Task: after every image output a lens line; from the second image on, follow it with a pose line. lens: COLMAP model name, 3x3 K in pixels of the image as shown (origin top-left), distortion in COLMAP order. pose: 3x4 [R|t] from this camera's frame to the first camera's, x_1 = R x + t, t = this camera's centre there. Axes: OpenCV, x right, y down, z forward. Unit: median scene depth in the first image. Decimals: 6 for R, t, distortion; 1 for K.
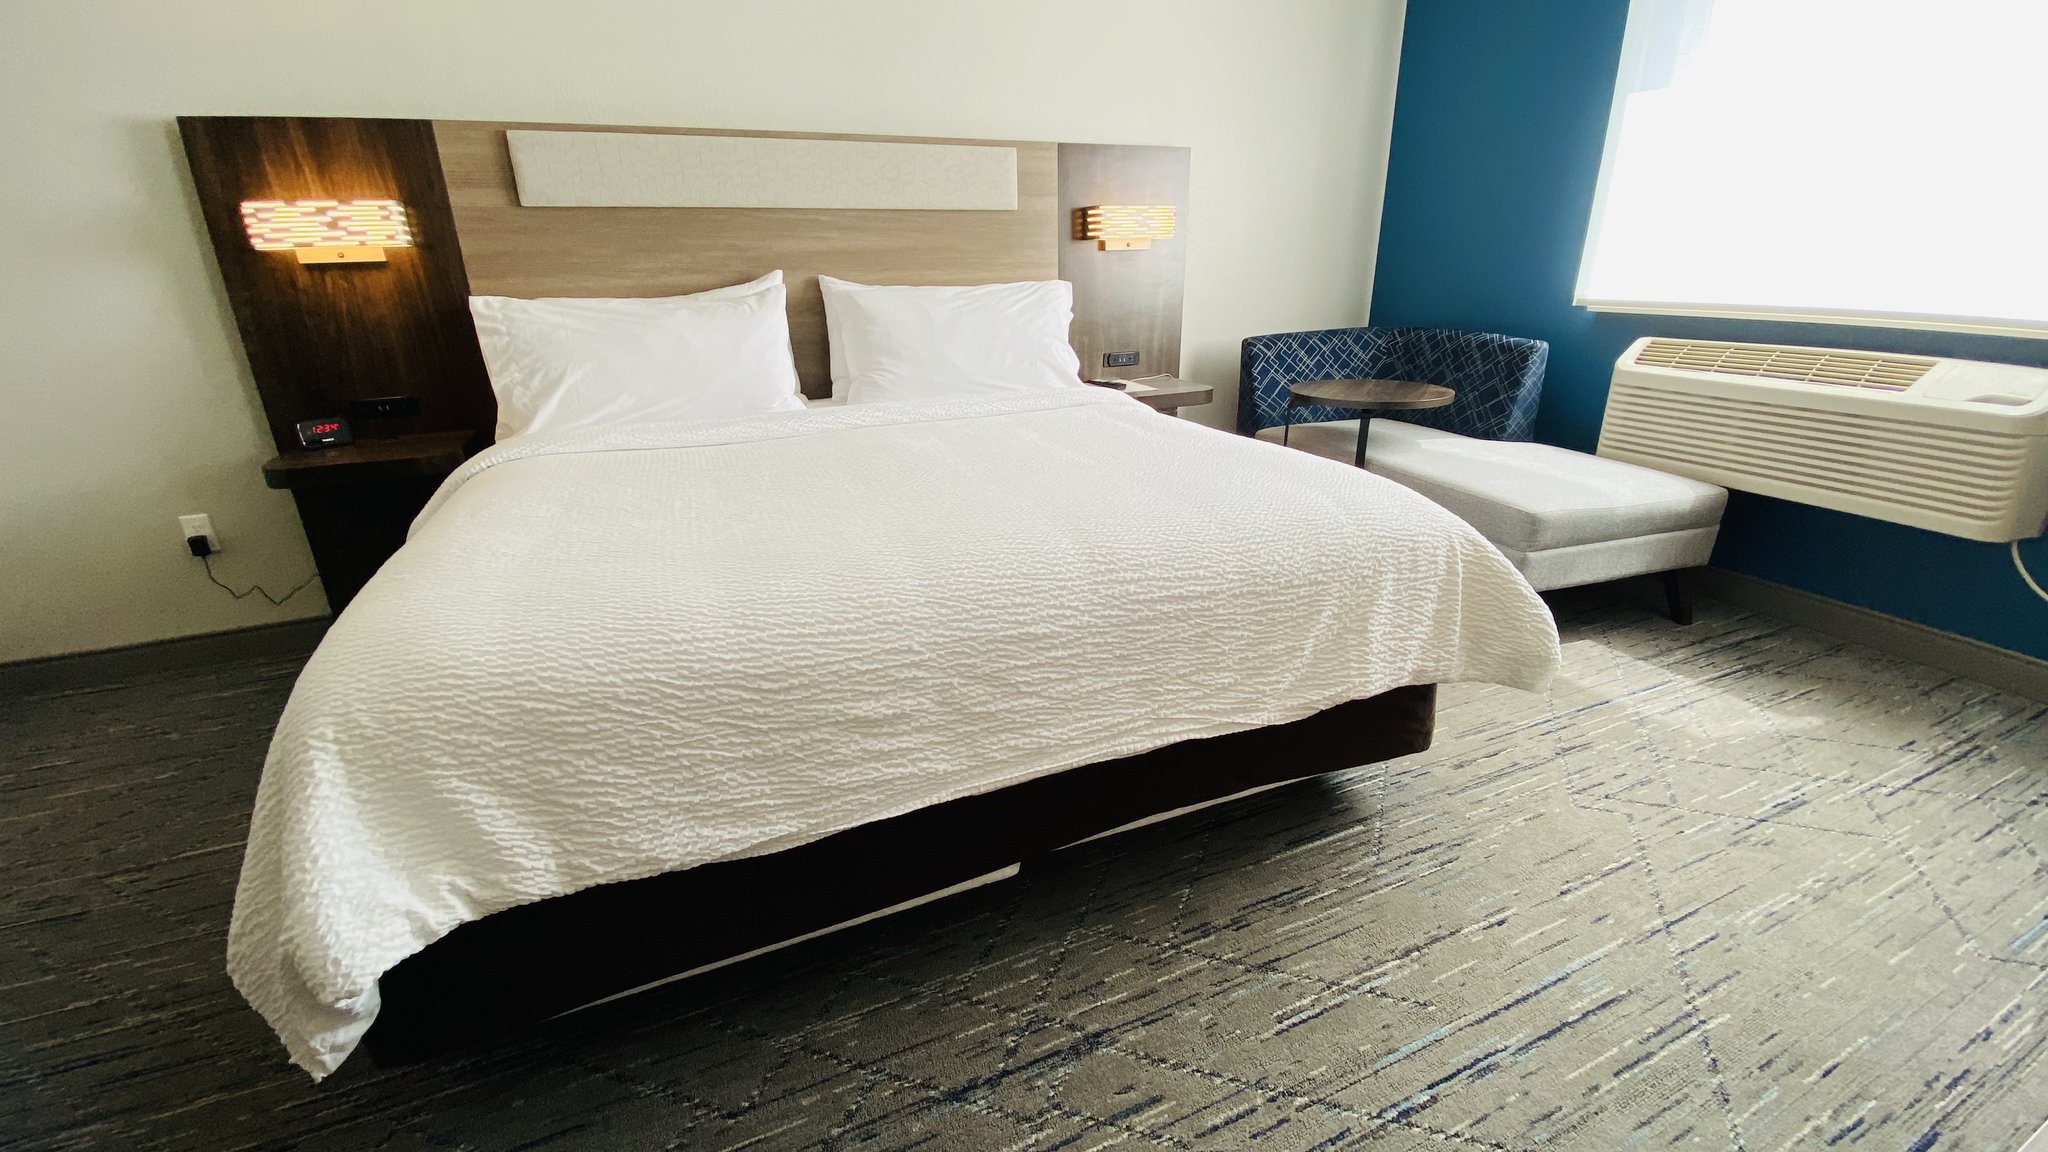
lens RADIAL K [[830.4, 0, 933.2], [0, 830.4, 556.2], [0, 0, 1]] dist [0.022480, -0.020038]
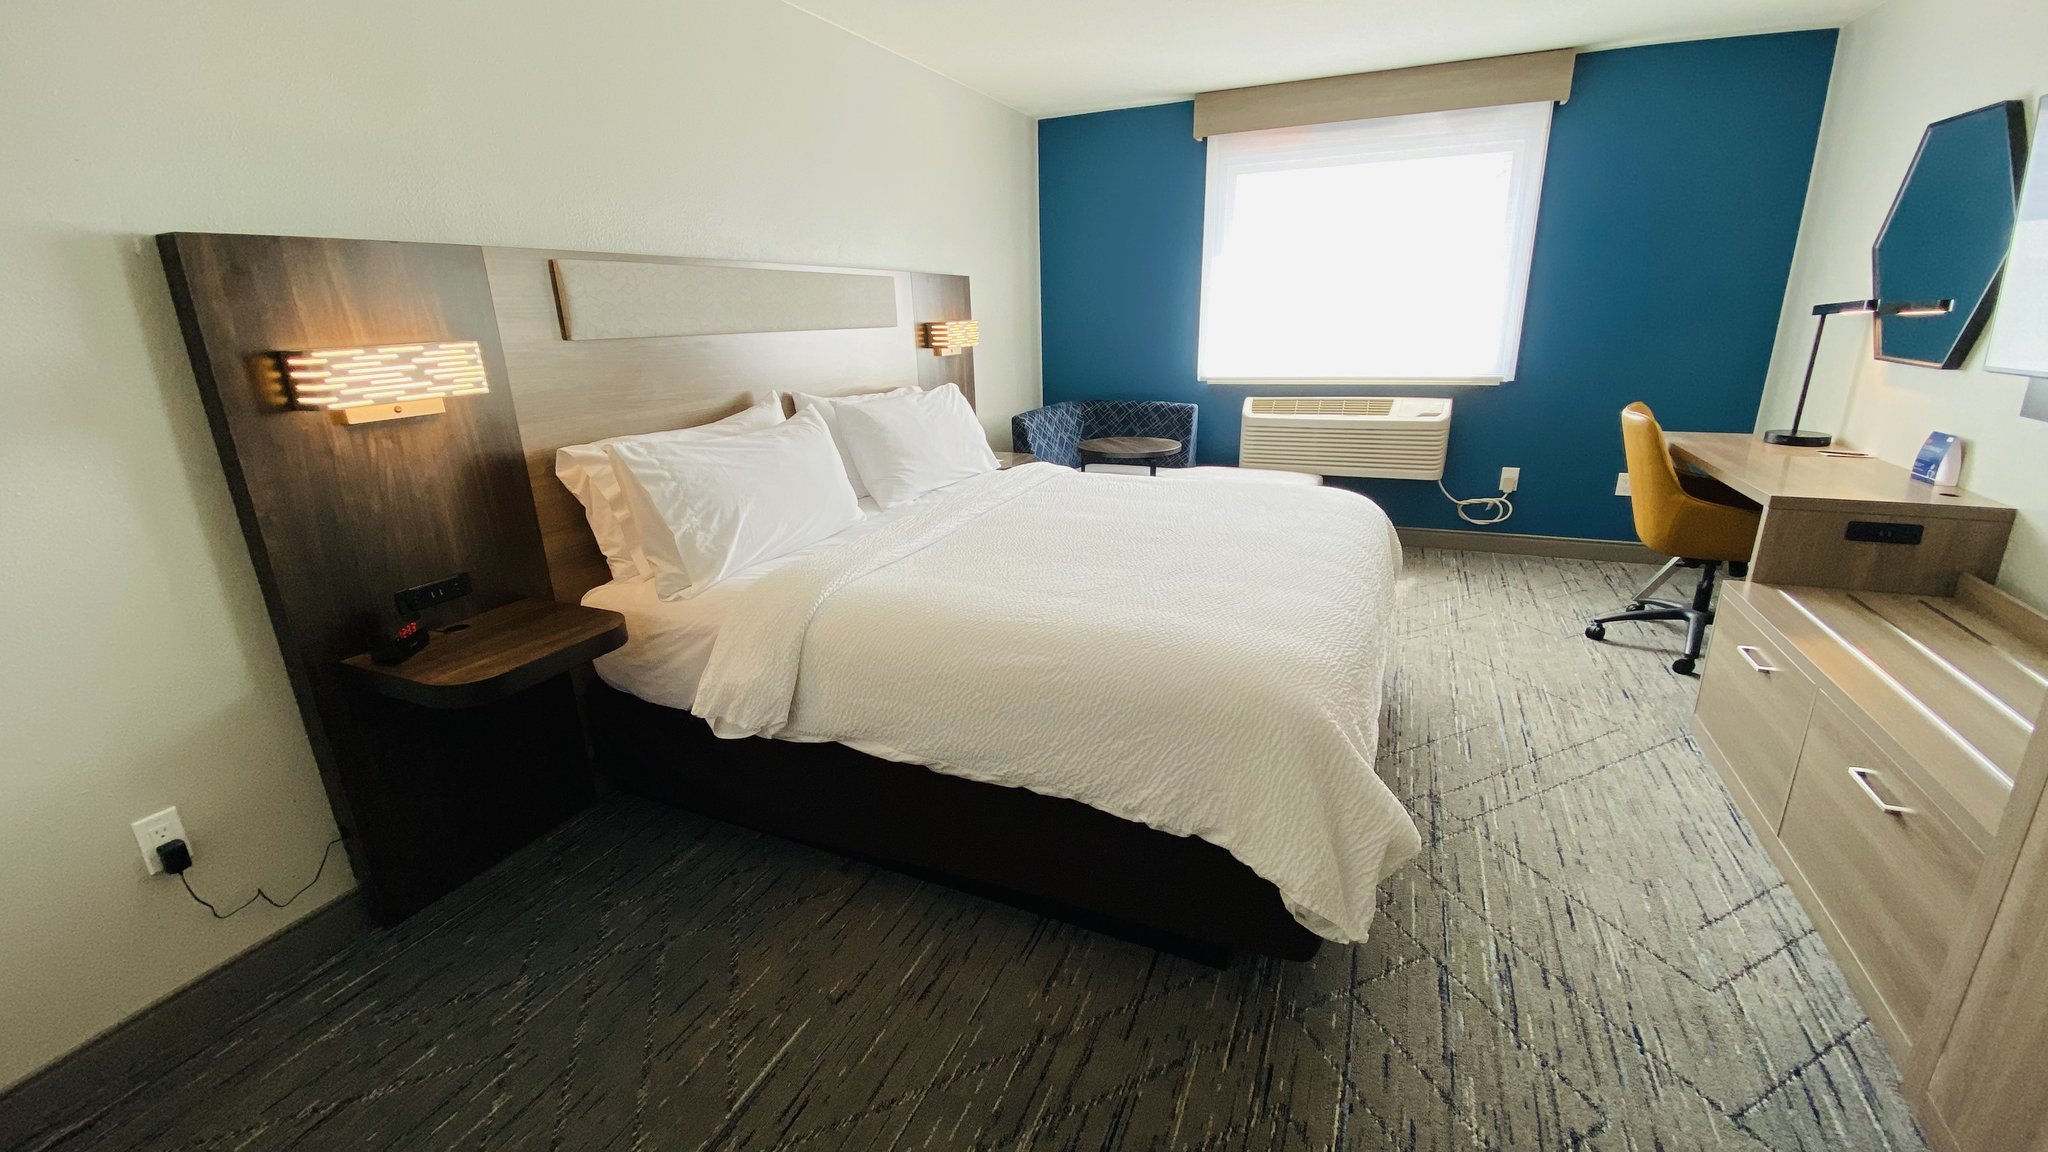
lens RADIAL K [[819.5, 0, 1012.9], [0, 819.5, 578.0], [0, 0, 1]] dist [0.019347, 0.000115]
pose [[0.740454, -0.207492, 0.639277, -0.806788], [0.241201, 0.969829, 0.035404, -0.093708], [-0.627336, 0.127980, 0.768161, 0.056670]]
